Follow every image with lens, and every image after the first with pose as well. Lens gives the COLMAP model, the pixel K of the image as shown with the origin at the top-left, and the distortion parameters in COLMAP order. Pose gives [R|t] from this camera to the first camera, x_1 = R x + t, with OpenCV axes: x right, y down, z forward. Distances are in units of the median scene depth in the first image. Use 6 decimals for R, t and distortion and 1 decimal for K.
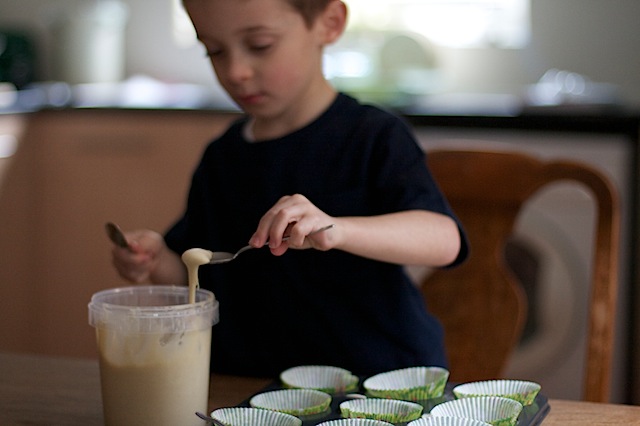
lens RADIAL K [[1534.7, 0, 321.5], [0, 1534.7, 216.9], [0, 0, 1]] dist [-0.178059, 0.000000]
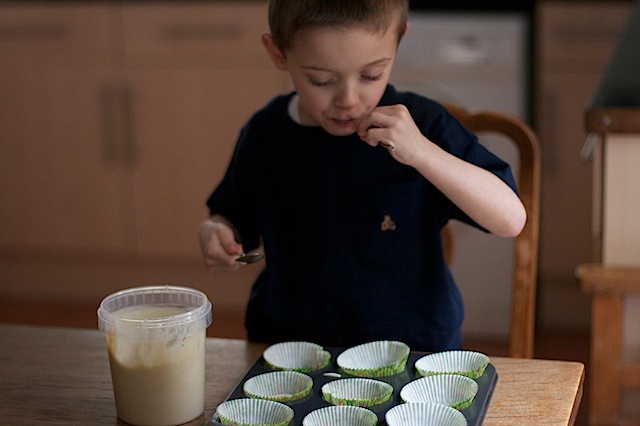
lens RADIAL K [[1534.7, 0, 319.8], [0, 1534.7, 212.4], [0, 0, 1]] dist [-0.178059, 0.000000]
pose [[0.995845, -0.050033, 0.076089, -0.066624], [0.039385, 0.989993, 0.135508, -0.157256], [-0.082108, -0.131948, 0.987850, -0.128194]]
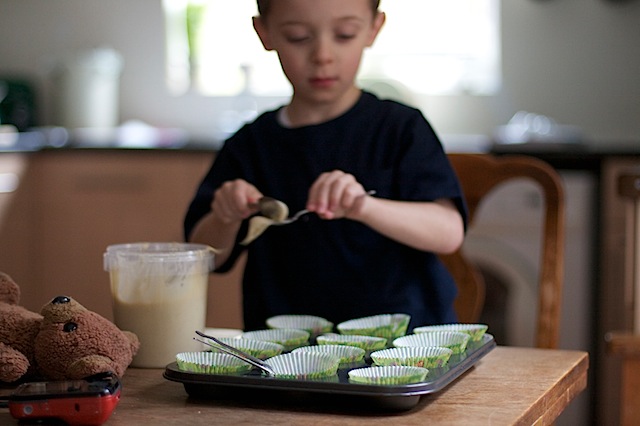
lens RADIAL K [[1534.7, 0, 322.5], [0, 1534.7, 215.3], [0, 0, 1]] dist [-0.178059, 0.000000]
pose [[0.999939, 0.003988, 0.010293, 0.003741], [-0.003447, 0.998637, -0.052073, 0.083590], [-0.010486, 0.052035, 0.998590, -0.172874]]
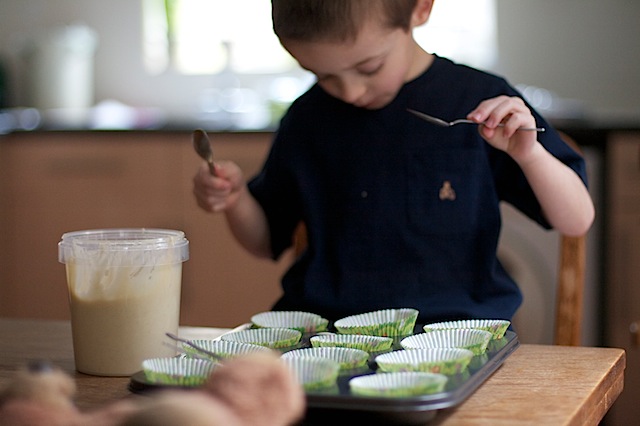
lens RADIAL K [[1534.7, 0, 320.2], [0, 1534.7, 207.9], [0, 0, 1]] dist [-0.178059, 0.000000]
pose [[0.999791, -0.008648, 0.018502, 0.000780], [0.009512, 0.998843, -0.047144, 0.078939], [-0.018073, 0.047310, 0.998717, -0.005389]]
